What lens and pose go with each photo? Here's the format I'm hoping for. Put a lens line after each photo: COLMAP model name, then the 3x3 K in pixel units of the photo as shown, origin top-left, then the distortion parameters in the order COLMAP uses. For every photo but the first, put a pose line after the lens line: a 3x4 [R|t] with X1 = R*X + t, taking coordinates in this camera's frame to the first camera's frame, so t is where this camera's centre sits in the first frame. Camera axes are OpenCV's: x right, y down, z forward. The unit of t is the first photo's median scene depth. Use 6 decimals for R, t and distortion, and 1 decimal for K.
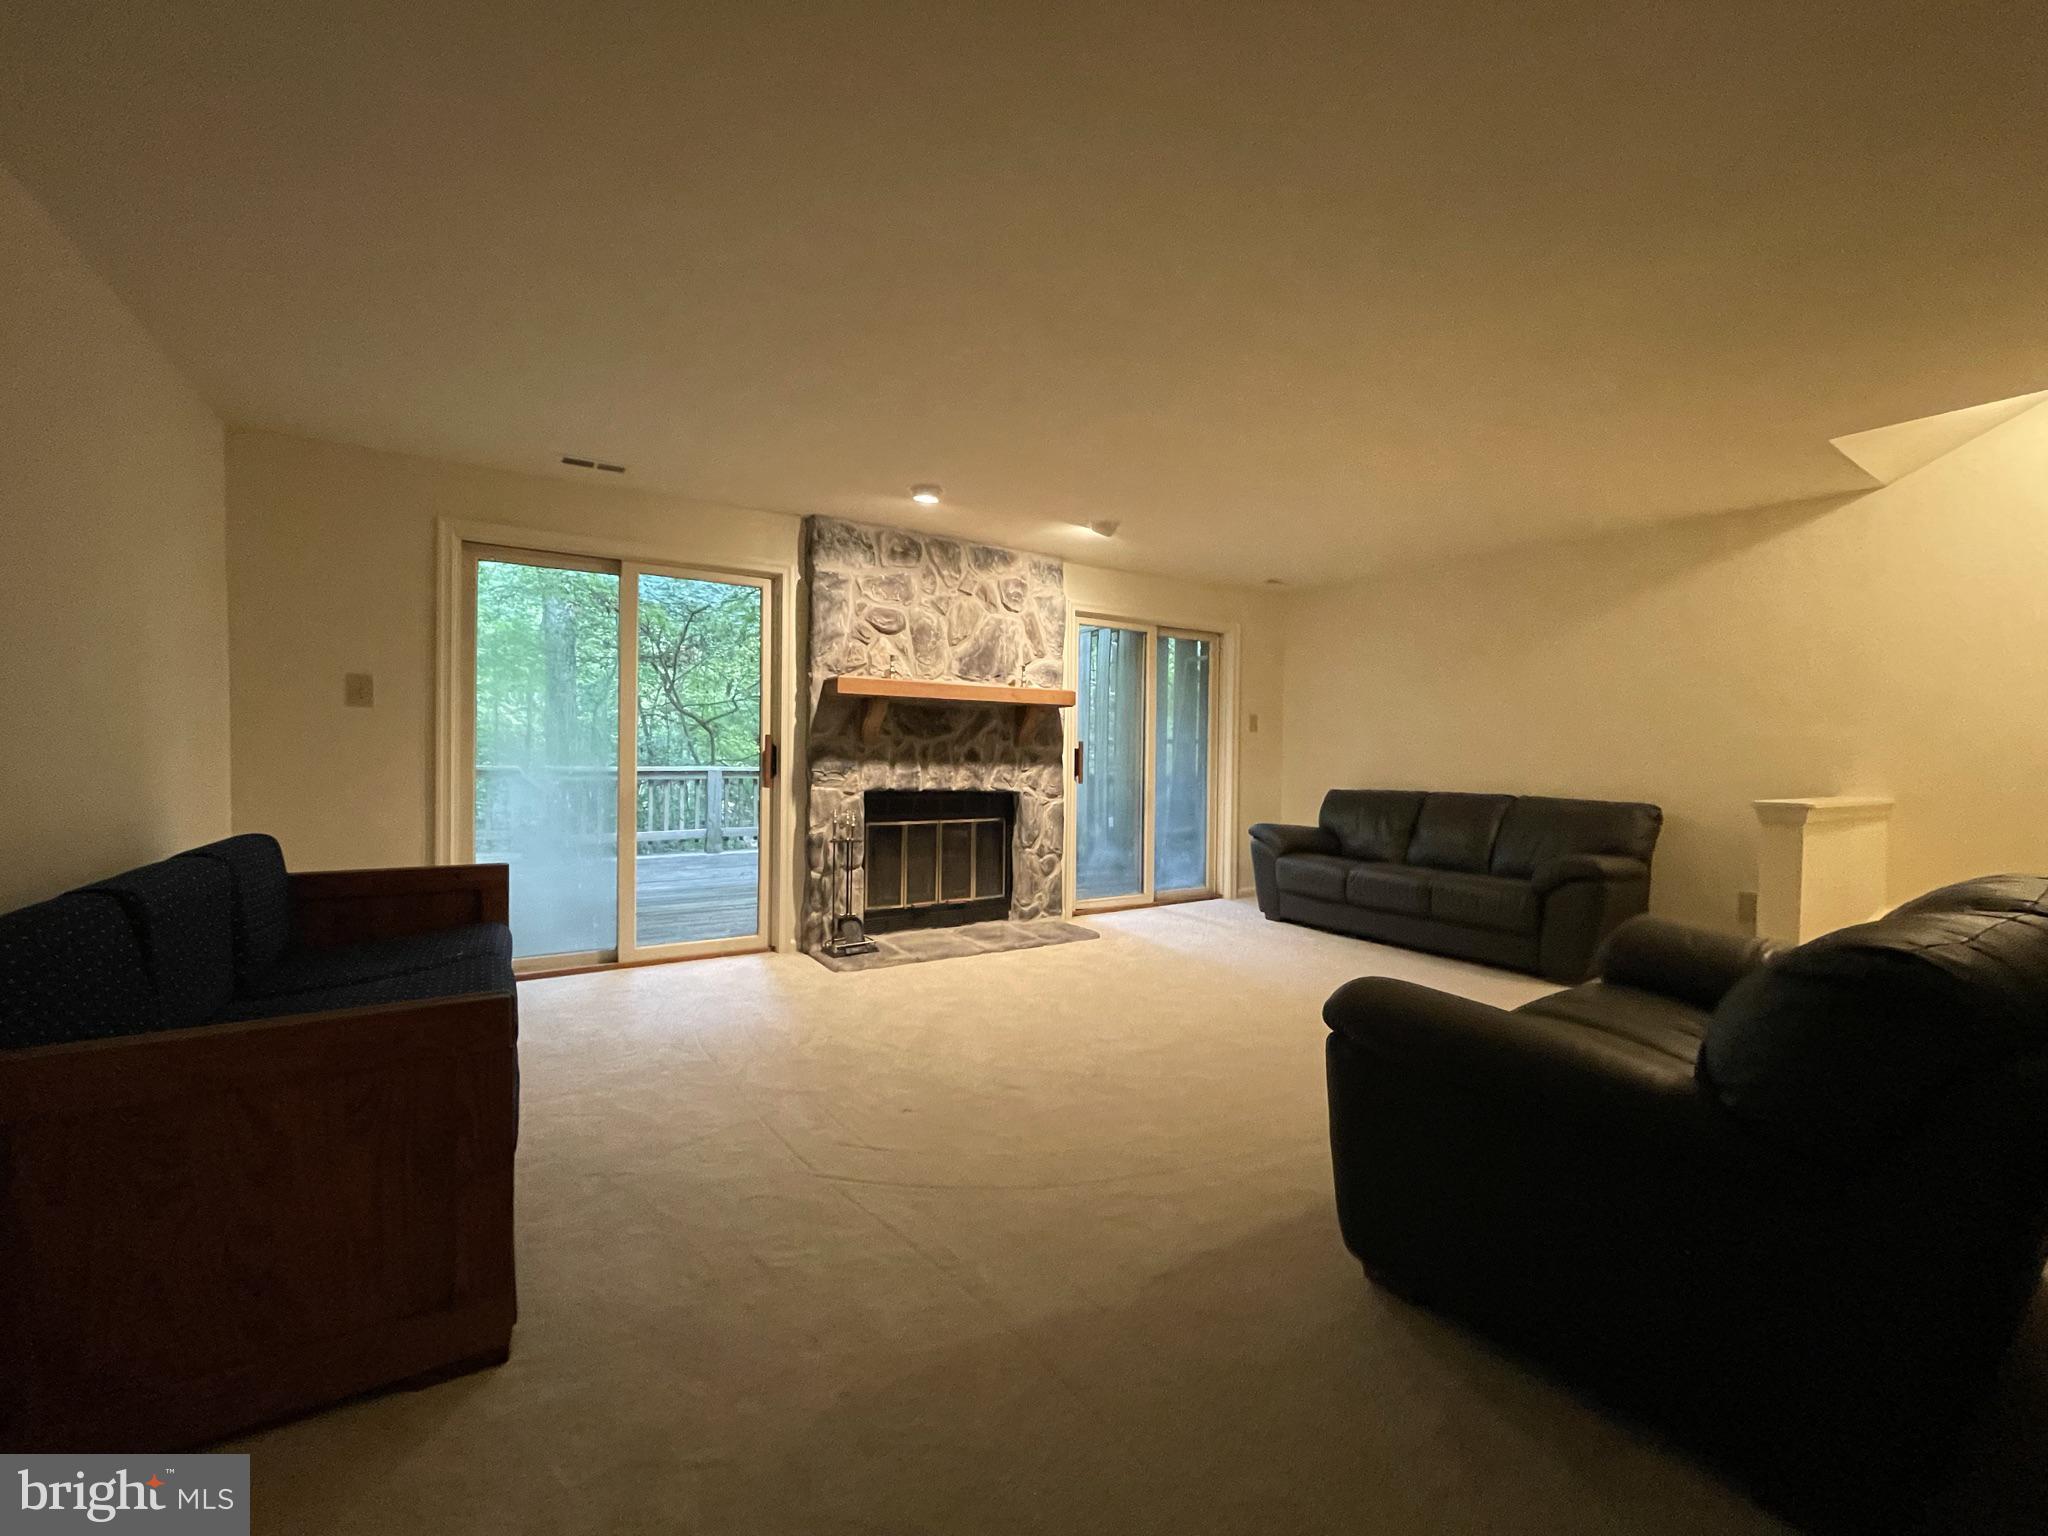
lens RADIAL K [[829.2, 0, 1037.1], [0, 829.2, 760.8], [0, 0, 1]] dist [-0.002210, 0.000538]
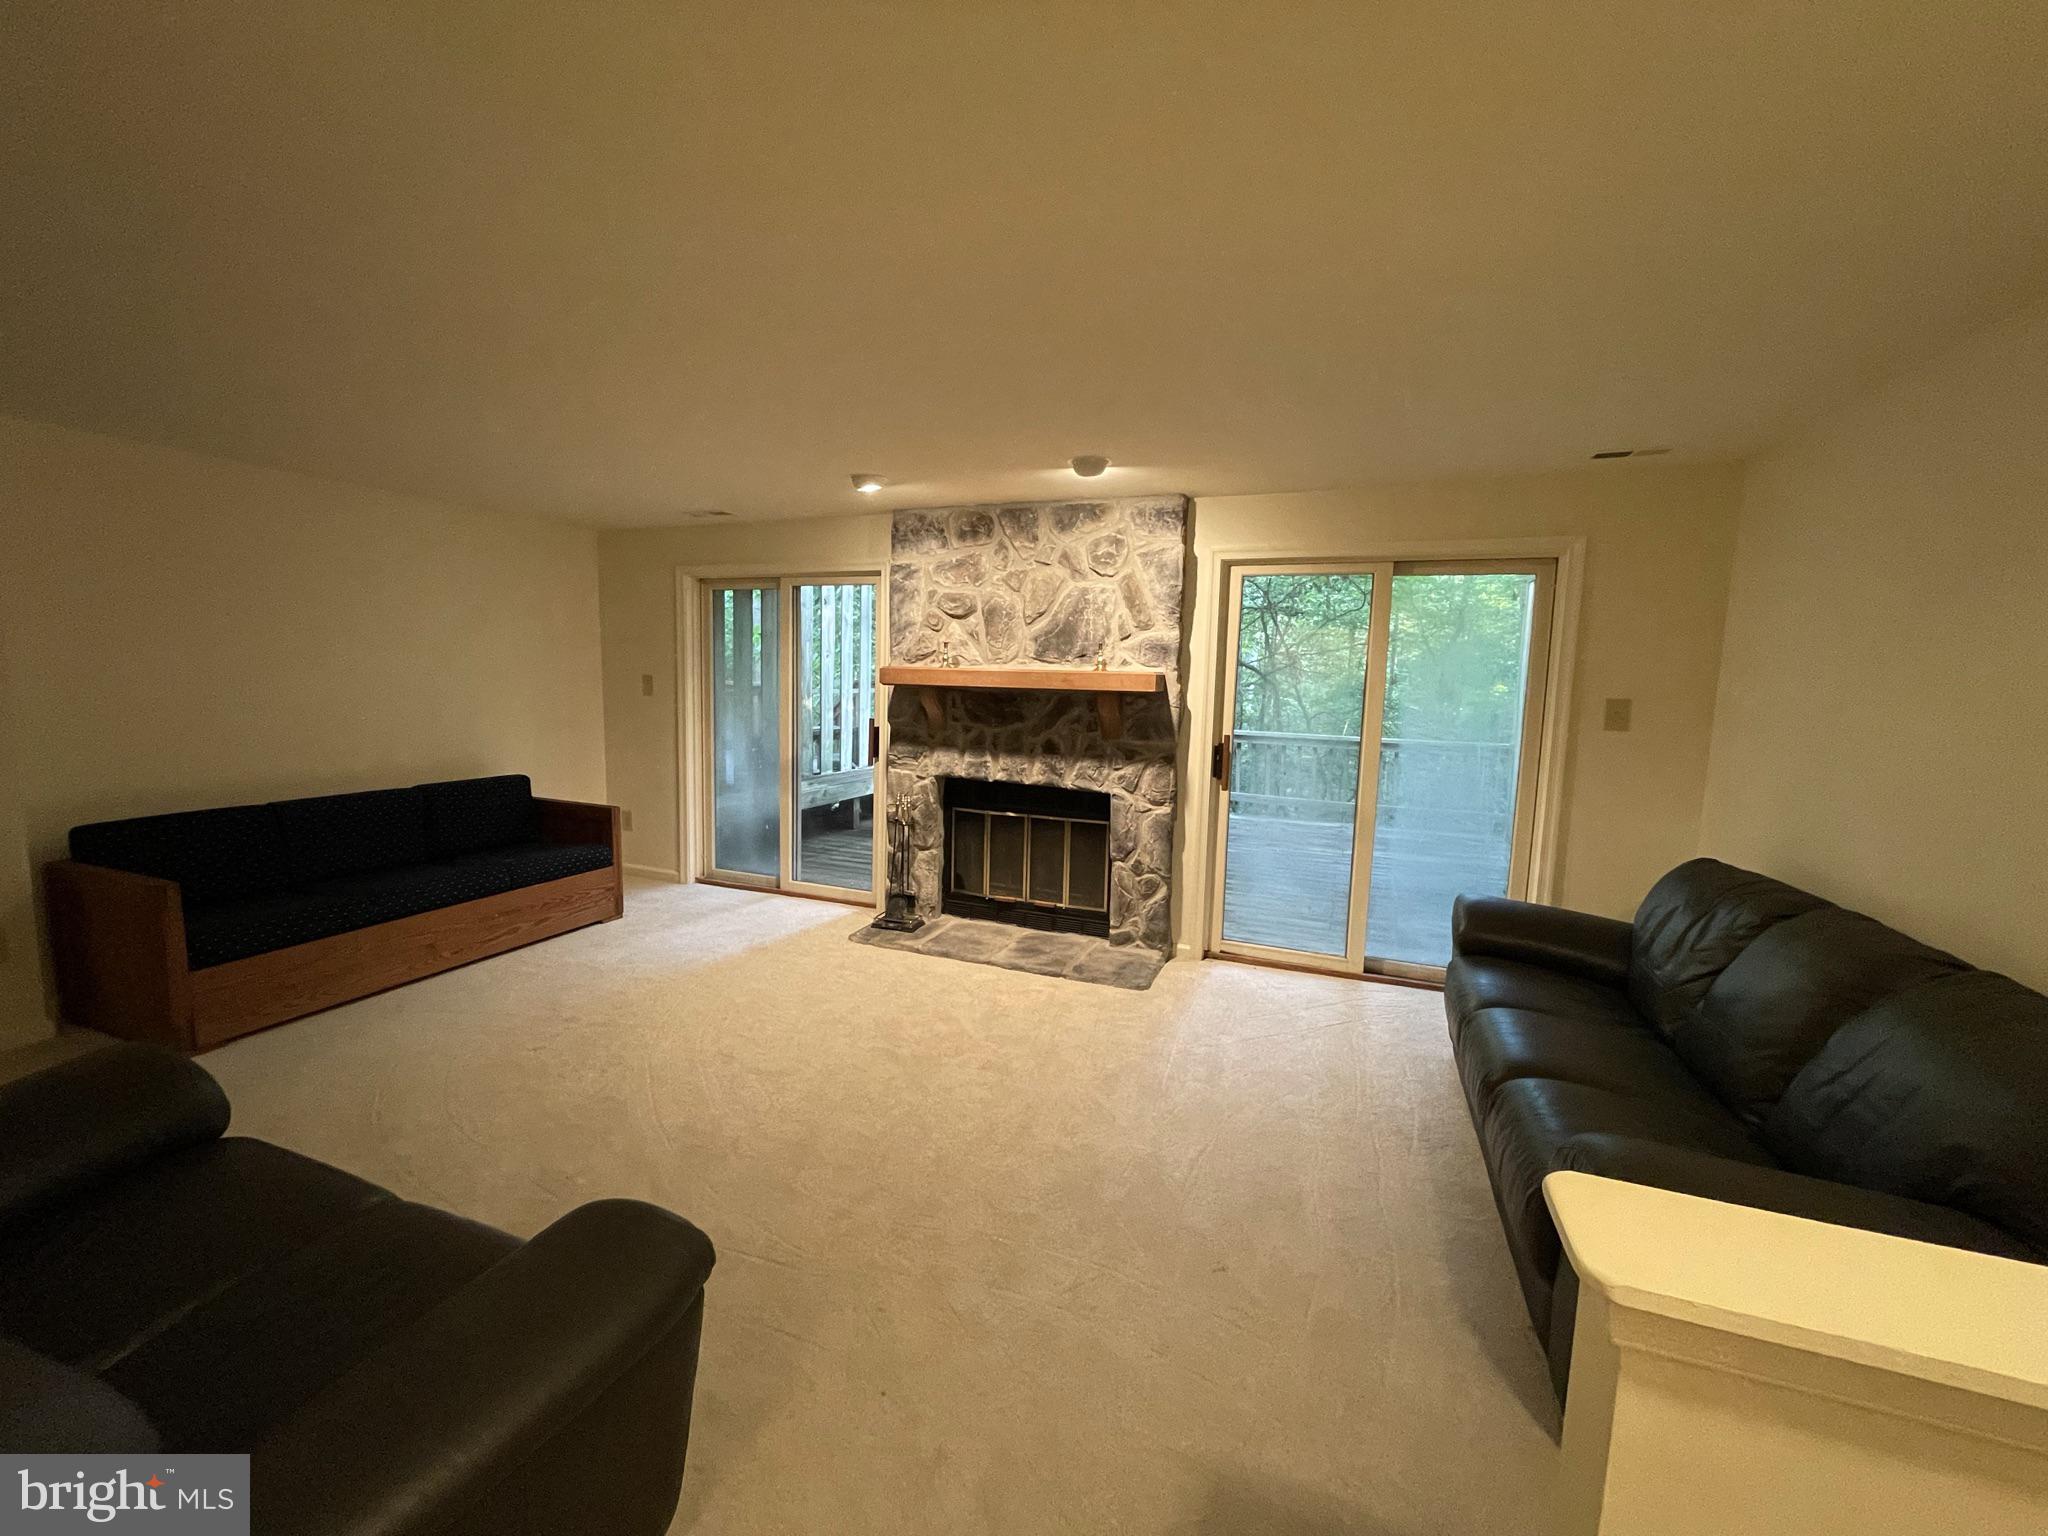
lens RADIAL K [[829.2, 0, 1033.4], [0, 829.2, 768.1], [0, 0, 1]] dist [-0.002210, 0.000538]
pose [[0.573678, 0.093352, -0.813744, 0.637460], [-0.026262, 0.995070, 0.095639, -0.068659], [0.818660, -0.033495, 0.573301, 0.473374]]
